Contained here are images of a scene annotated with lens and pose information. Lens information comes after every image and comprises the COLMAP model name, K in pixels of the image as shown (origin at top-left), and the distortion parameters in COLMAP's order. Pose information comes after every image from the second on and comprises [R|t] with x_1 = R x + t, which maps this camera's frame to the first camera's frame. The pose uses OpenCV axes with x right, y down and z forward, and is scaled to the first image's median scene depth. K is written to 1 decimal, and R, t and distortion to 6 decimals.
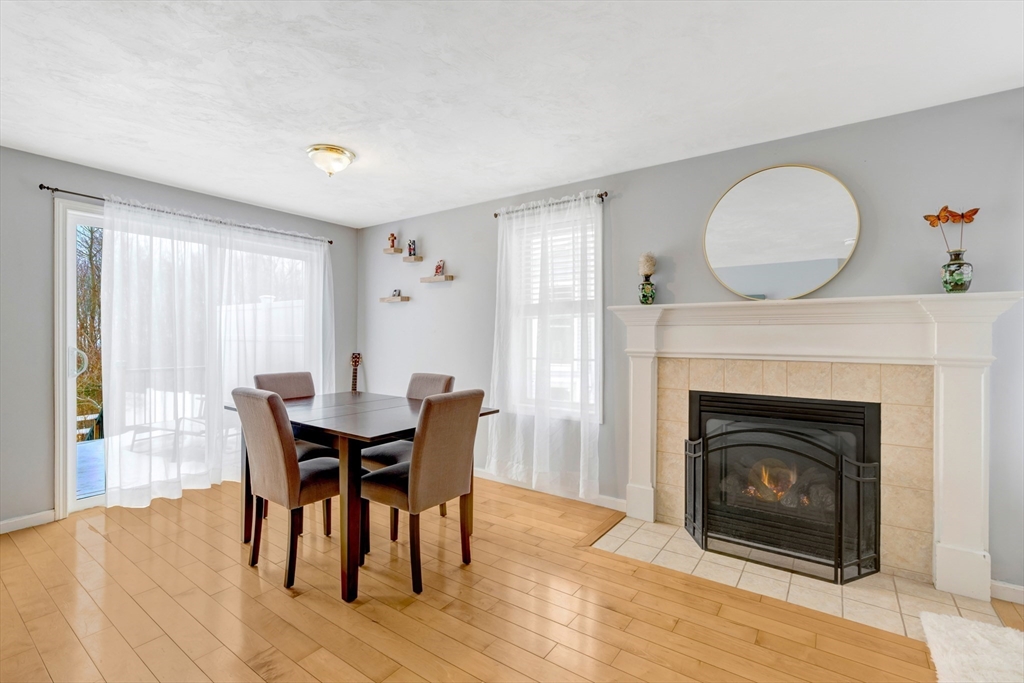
lens RADIAL K [[459.6, 0, 509.4], [0, 459.6, 335.9], [0, 0, 1]] dist [-0.026565, 0.013292]
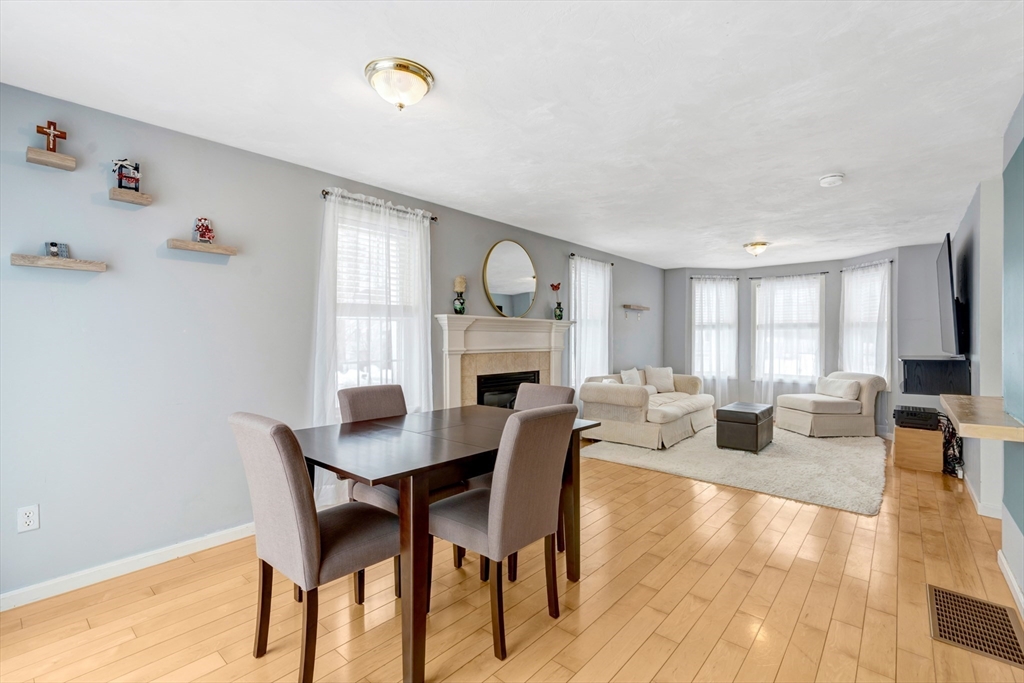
lens RADIAL K [[451.6, 0, 509.7], [0, 451.6, 334.7], [0, 0, 1]] dist [-0.034284, 0.000525]
pose [[0.104252, 0.001259, 0.994550, -0.986364], [-0.007028, 0.999975, -0.000530, -0.010840], [-0.994526, -0.006934, 0.104258, 0.722983]]
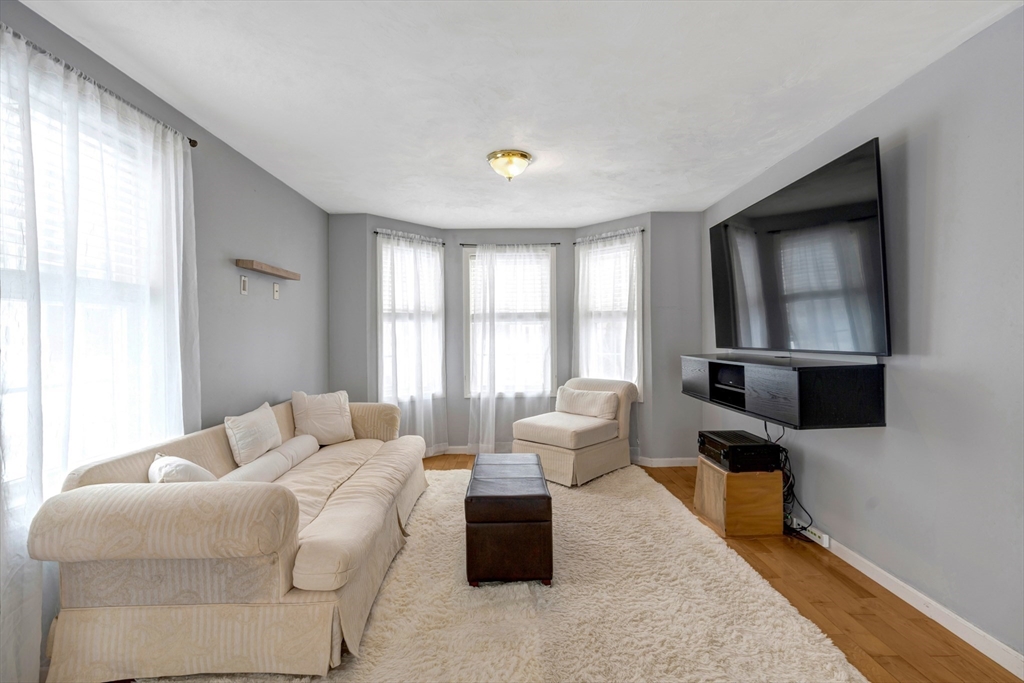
lens RADIAL K [[453.7, 0, 520.7], [0, 453.7, 342.7], [0, 0, 1]] dist [-0.019460, 0.000413]
pose [[-0.598337, -0.012200, 0.801151, 0.108790], [0.003278, 0.999838, 0.017673, -0.001253], [-0.801238, 0.013201, -0.598201, 0.492729]]
